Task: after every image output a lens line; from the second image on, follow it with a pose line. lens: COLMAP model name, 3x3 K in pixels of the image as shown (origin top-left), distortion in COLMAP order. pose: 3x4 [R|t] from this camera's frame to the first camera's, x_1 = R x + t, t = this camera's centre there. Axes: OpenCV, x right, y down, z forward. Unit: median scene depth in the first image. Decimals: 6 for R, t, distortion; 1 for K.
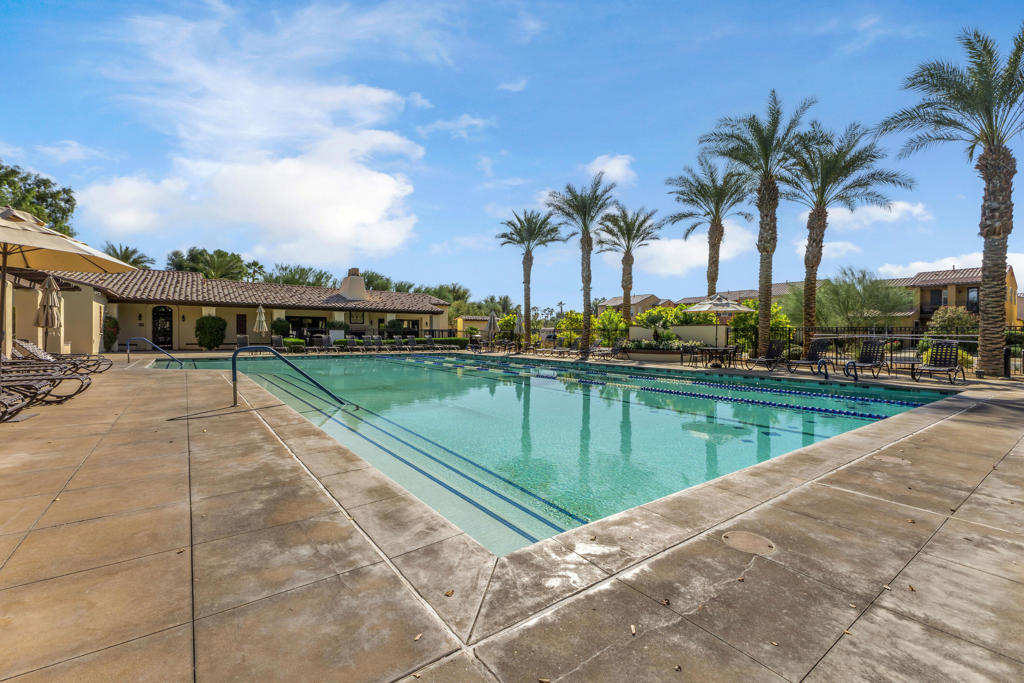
lens RADIAL K [[439.3, 0, 516.4], [0, 439.3, 339.4], [0, 0, 1]] dist [0.007938, -0.000514]
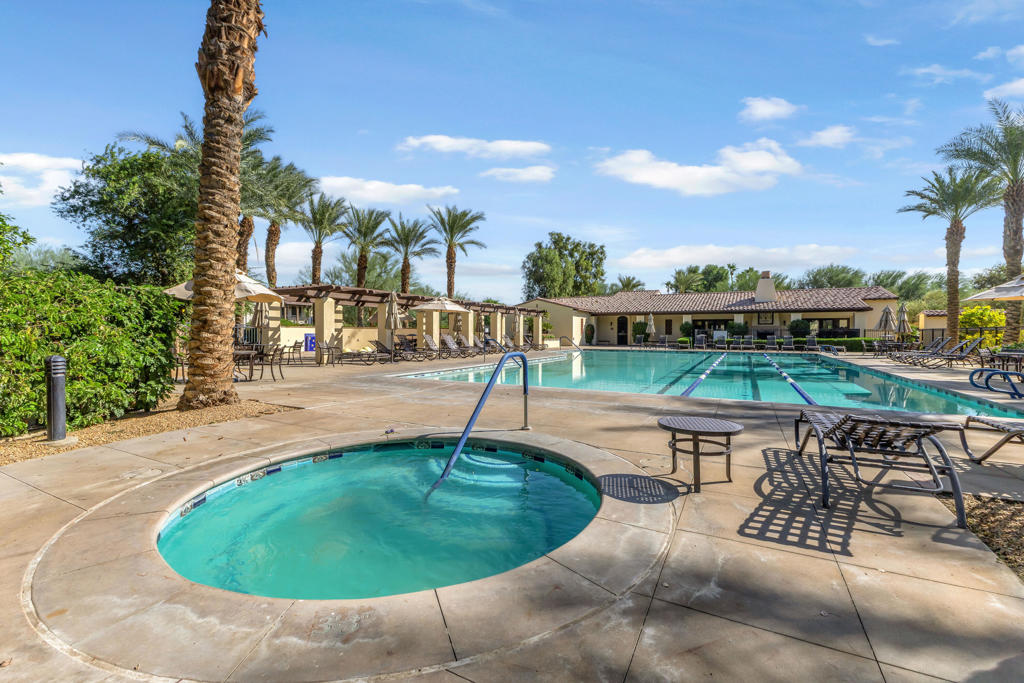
lens RADIAL K [[439.3, 0, 514.0], [0, 439.3, 343.7], [0, 0, 1]] dist [0.007938, -0.000514]
pose [[0.426942, 0.018461, -0.904091, 0.381467], [-0.008781, 0.999829, 0.016269, -0.001504], [0.904237, 0.000993, 0.427031, 0.011453]]
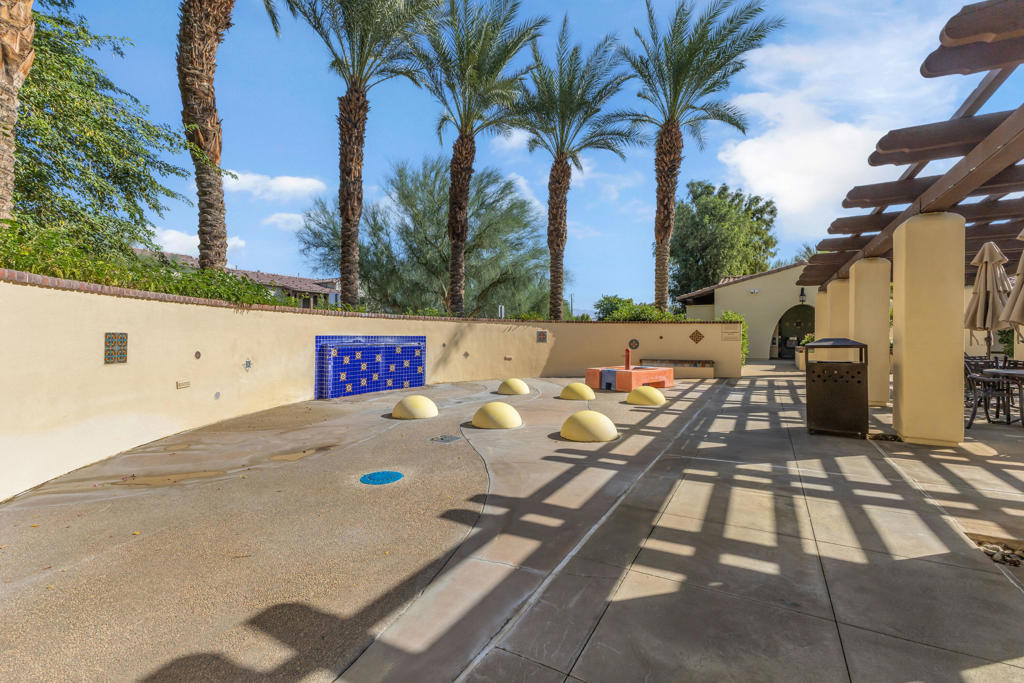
lens RADIAL K [[439.3, 0, 511.7], [0, 439.3, 338.3], [0, 0, 1]] dist [0.007938, -0.000514]
pose [[0.393177, -0.005817, -0.919444, -0.332698], [-0.002013, 0.999972, -0.007188, -0.000649], [0.919461, 0.004677, 0.393154, 0.012219]]
